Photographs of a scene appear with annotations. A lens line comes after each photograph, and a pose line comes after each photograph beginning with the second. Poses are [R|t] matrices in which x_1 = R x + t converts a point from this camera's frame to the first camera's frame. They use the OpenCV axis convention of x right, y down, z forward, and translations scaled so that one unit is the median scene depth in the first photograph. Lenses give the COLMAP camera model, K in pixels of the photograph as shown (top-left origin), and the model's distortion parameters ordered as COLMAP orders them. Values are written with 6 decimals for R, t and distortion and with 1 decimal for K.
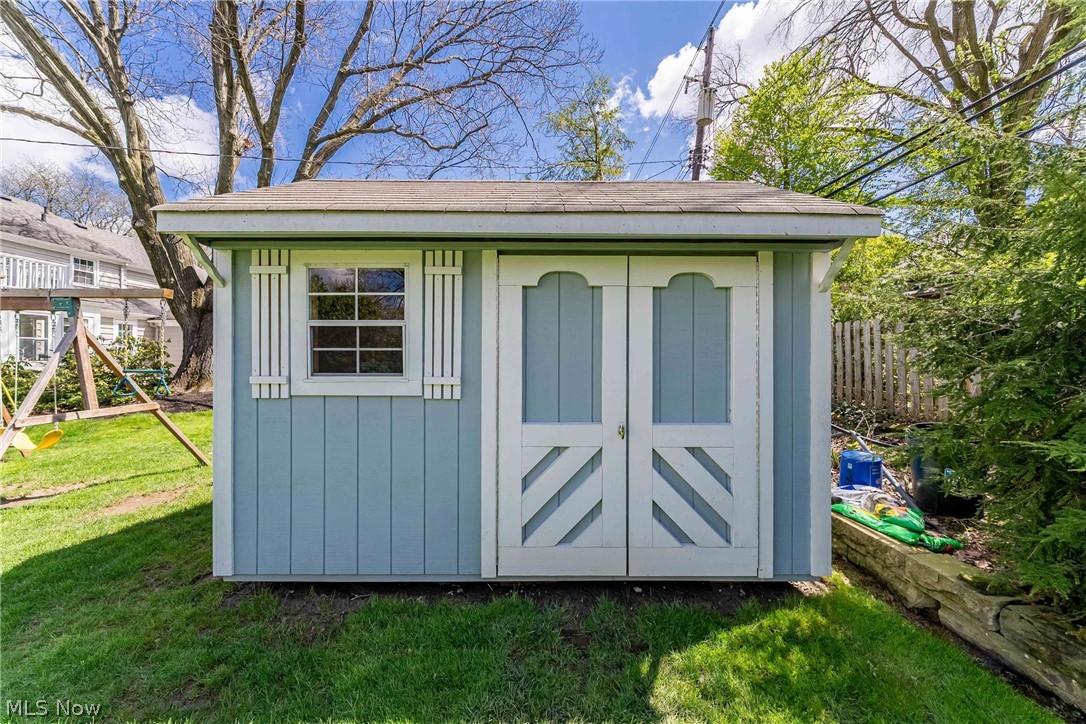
lens RADIAL K [[375.7, 0, 542.6], [0, 375.7, 363.4], [0, 0, 1]] dist [-0.002566, -0.000052]
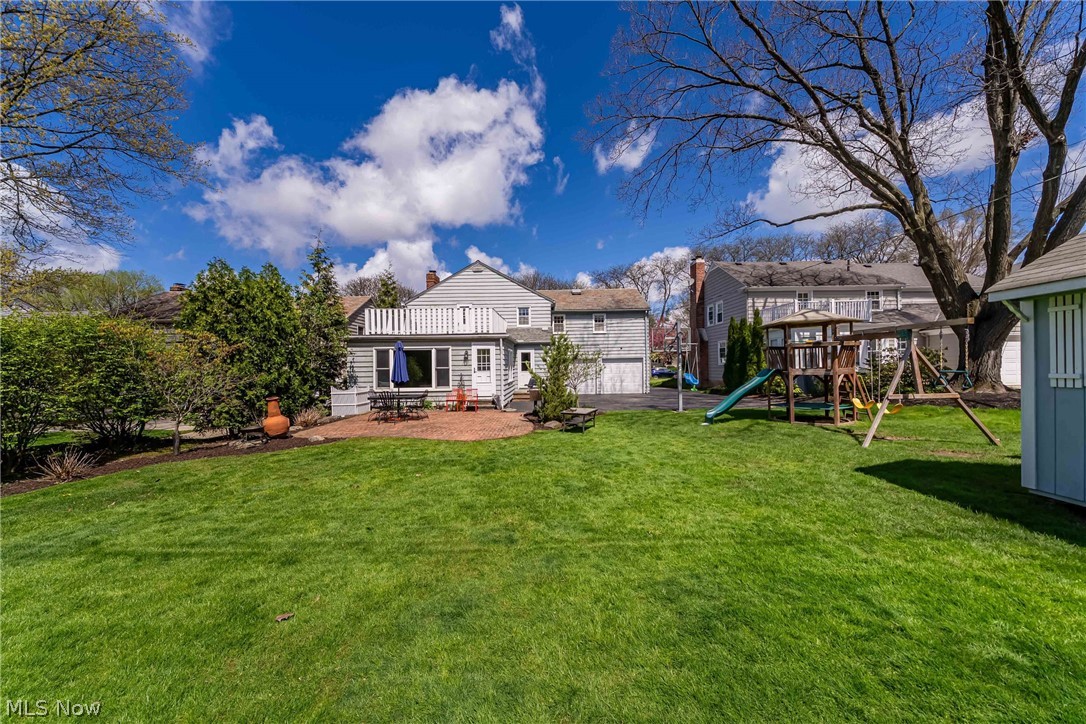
lens RADIAL K [[375.7, 0, 542.6], [0, 375.7, 363.4], [0, 0, 1]] dist [-0.002566, -0.000052]
pose [[-0.004266, -0.010015, -0.999941, 0.240429], [-0.003317, 0.999944, -0.010000, 0.003522], [0.999985, 0.003275, -0.004299, -0.335186]]
